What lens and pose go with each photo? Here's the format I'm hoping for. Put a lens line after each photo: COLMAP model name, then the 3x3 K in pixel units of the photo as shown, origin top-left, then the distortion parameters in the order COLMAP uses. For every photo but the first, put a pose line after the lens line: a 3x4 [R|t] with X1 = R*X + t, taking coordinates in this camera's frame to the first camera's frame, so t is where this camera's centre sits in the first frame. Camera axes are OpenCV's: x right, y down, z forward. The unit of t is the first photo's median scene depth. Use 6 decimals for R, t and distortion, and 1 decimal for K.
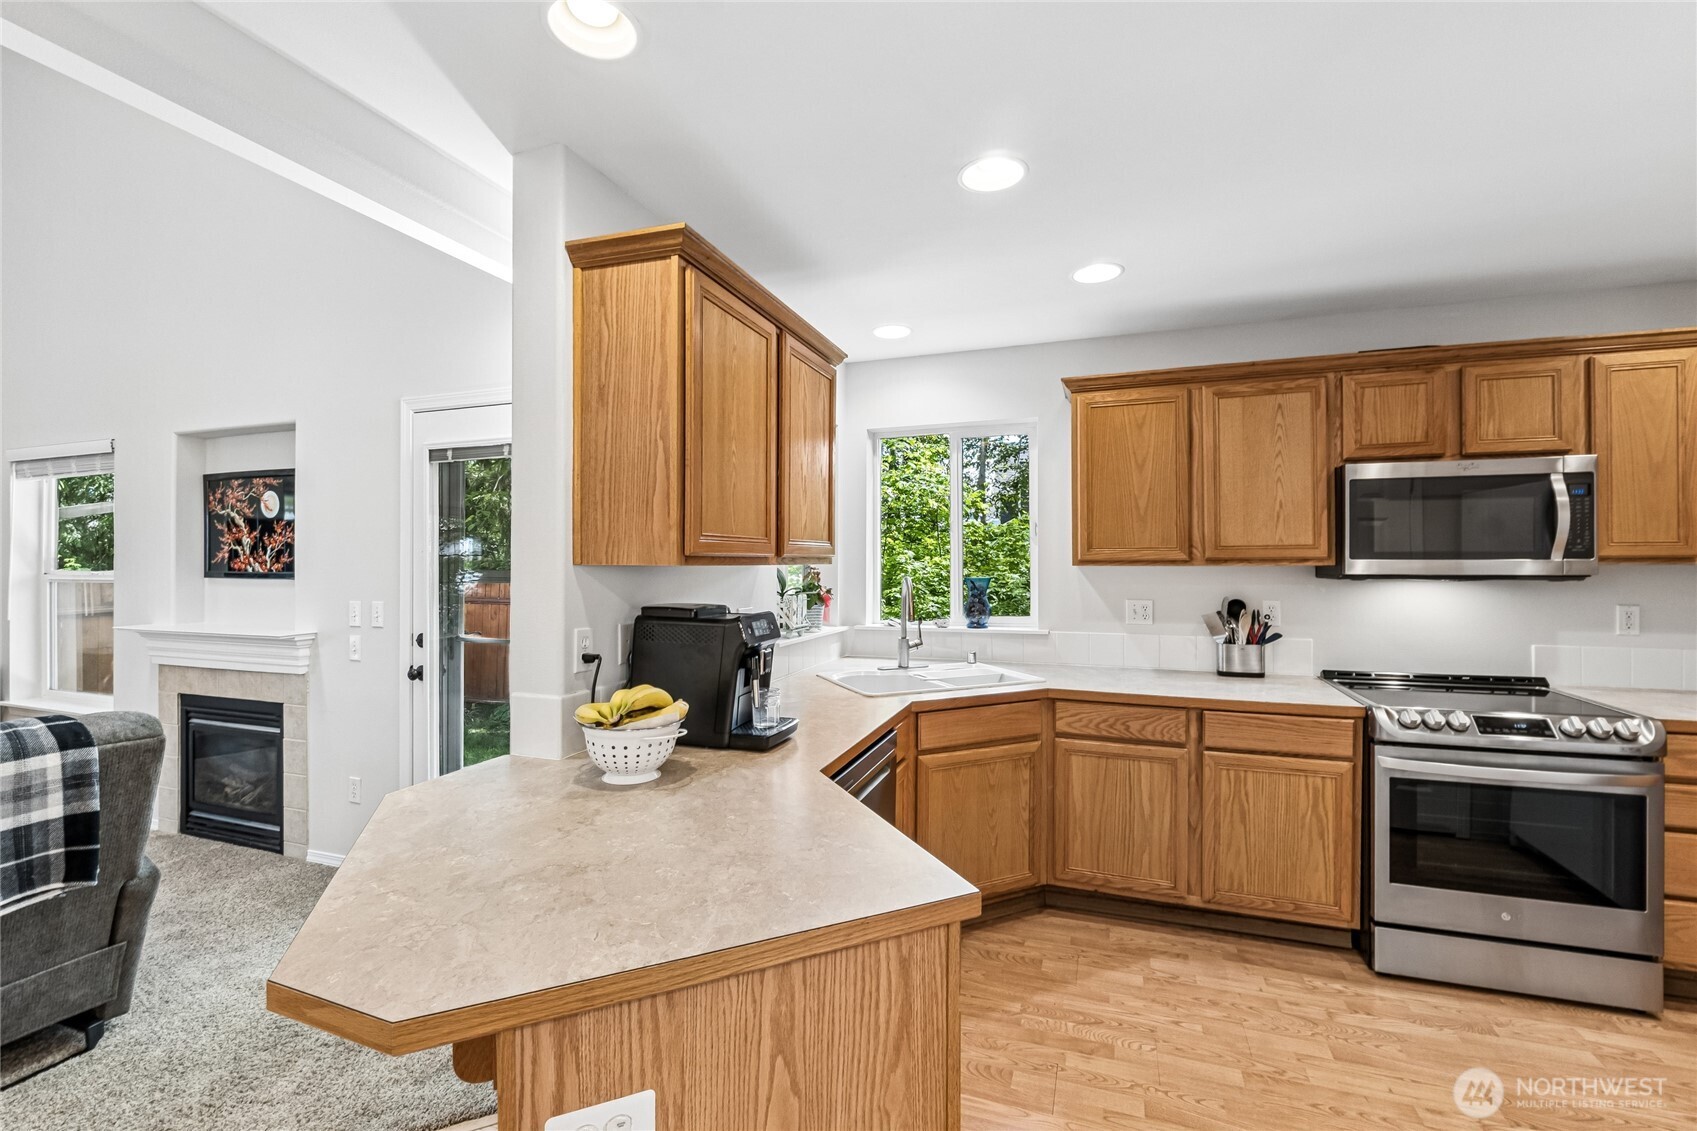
lens RADIAL K [[716.7, 0, 844.2], [0, 716.7, 557.0], [0, 0, 1]] dist [-0.007506, 0.000312]
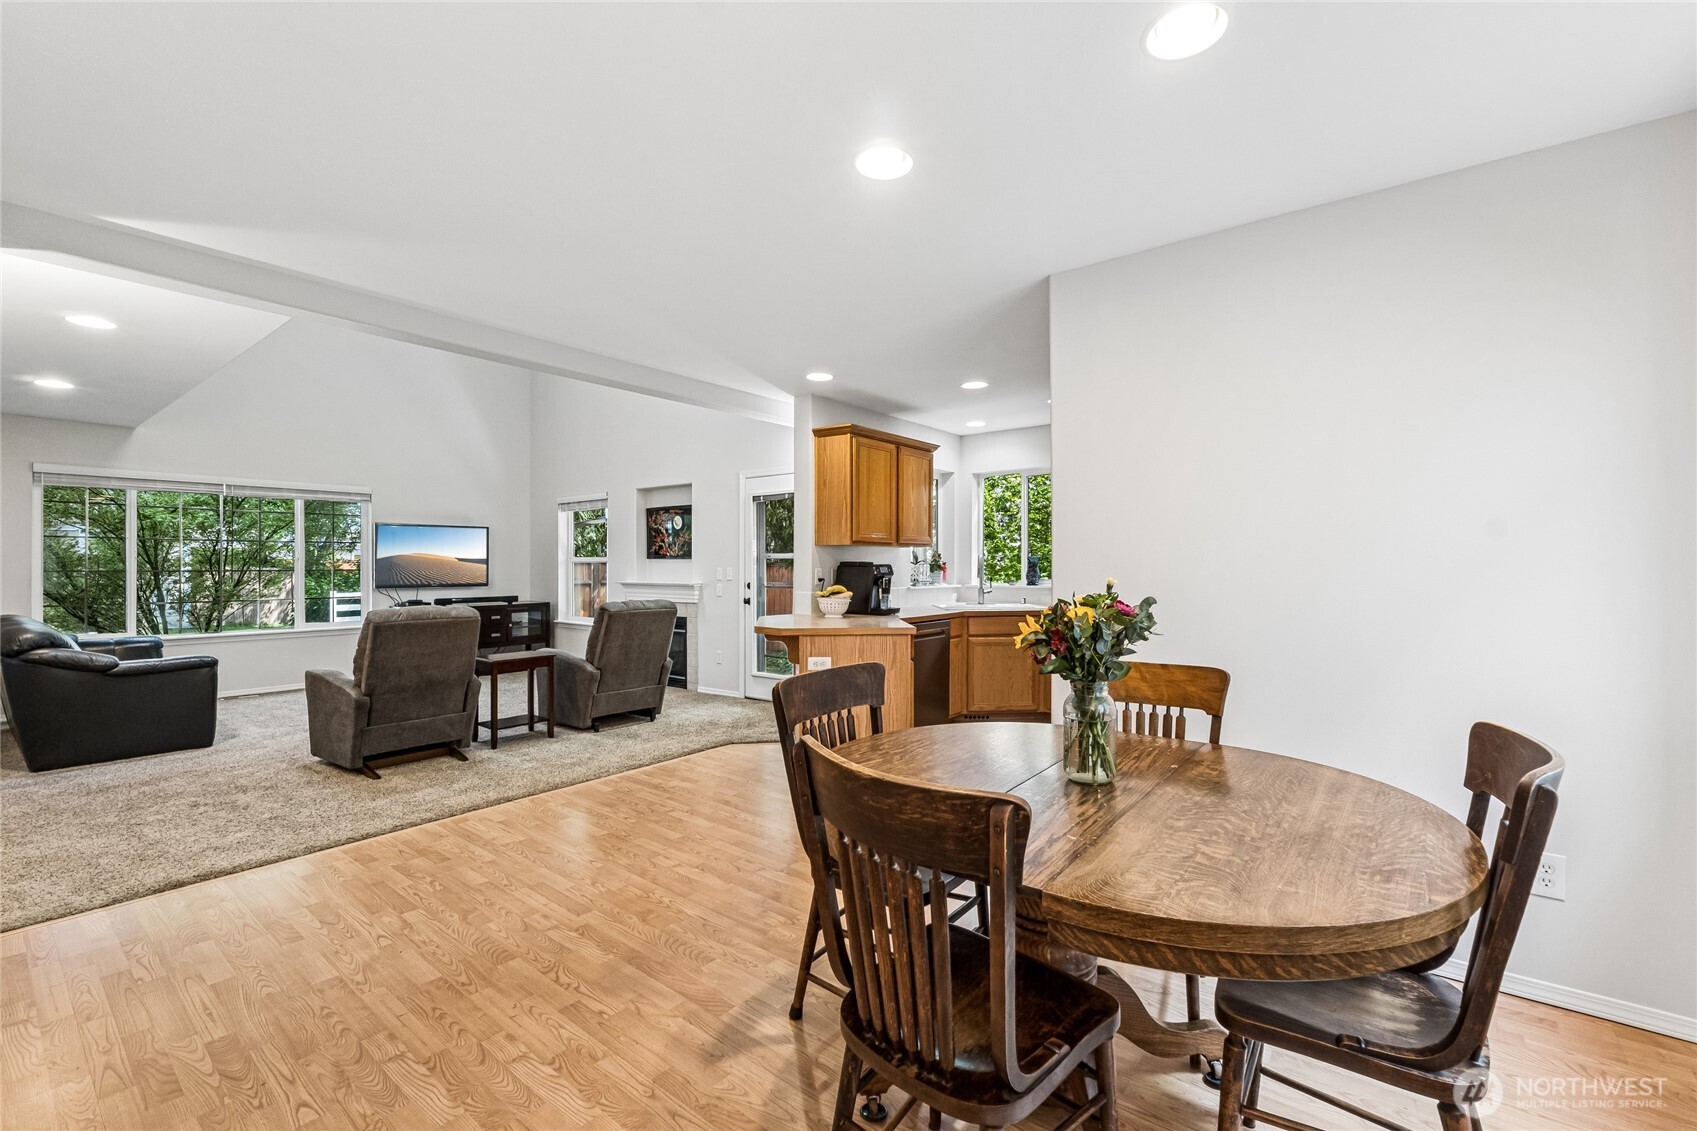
lens RADIAL K [[708.4, 0, 837.1], [0, 708.4, 561.5], [0, 0, 1]] dist [-0.002841, -0.000209]
pose [[0.943918, -0.000475, -0.330179, 0.354393], [0.001381, 0.999996, 0.002509, 0.040116], [0.330176, -0.002824, 0.943915, -0.909987]]
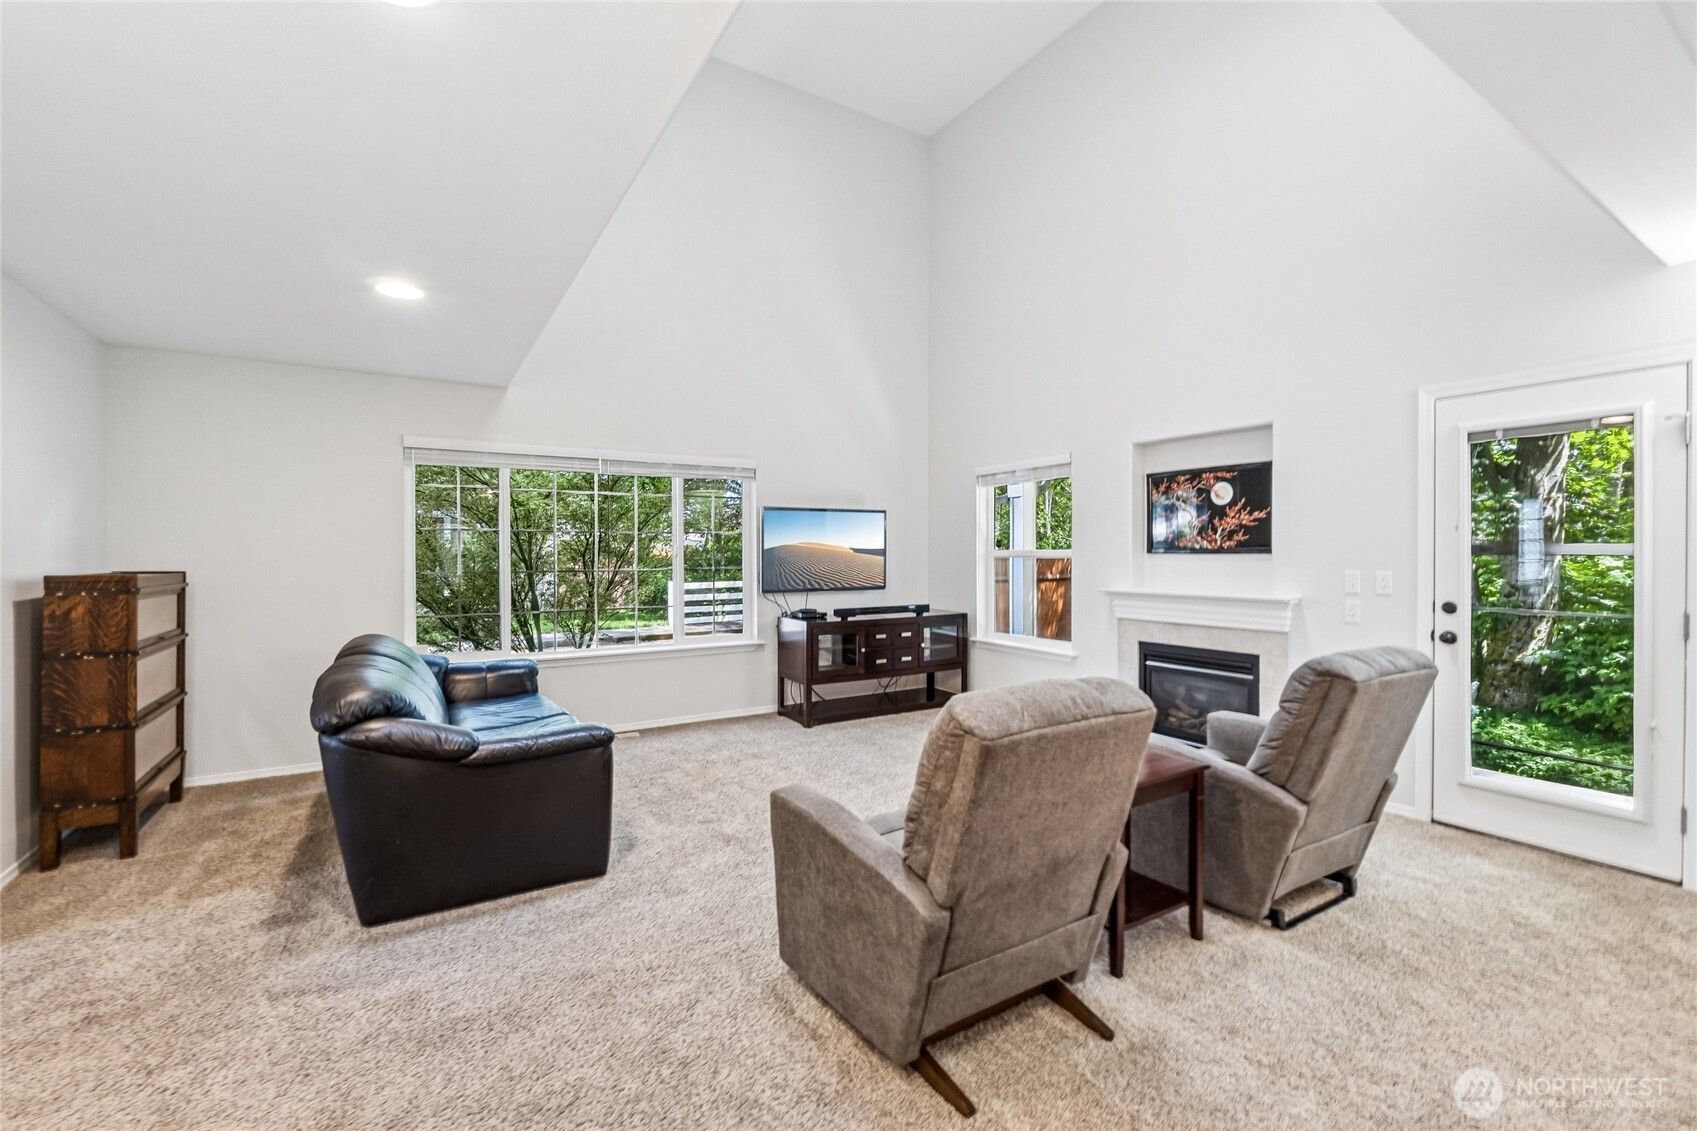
lens RADIAL K [[698.6, 0, 855.4], [0, 698.6, 556.5], [0, 0, 1]] dist [0.000042, -0.000102]
pose [[0.784149, 0.002545, -0.620567, -0.650179], [0.005764, 0.999919, 0.011384, 0.020962], [0.620545, -0.012504, 0.784071, -0.399529]]
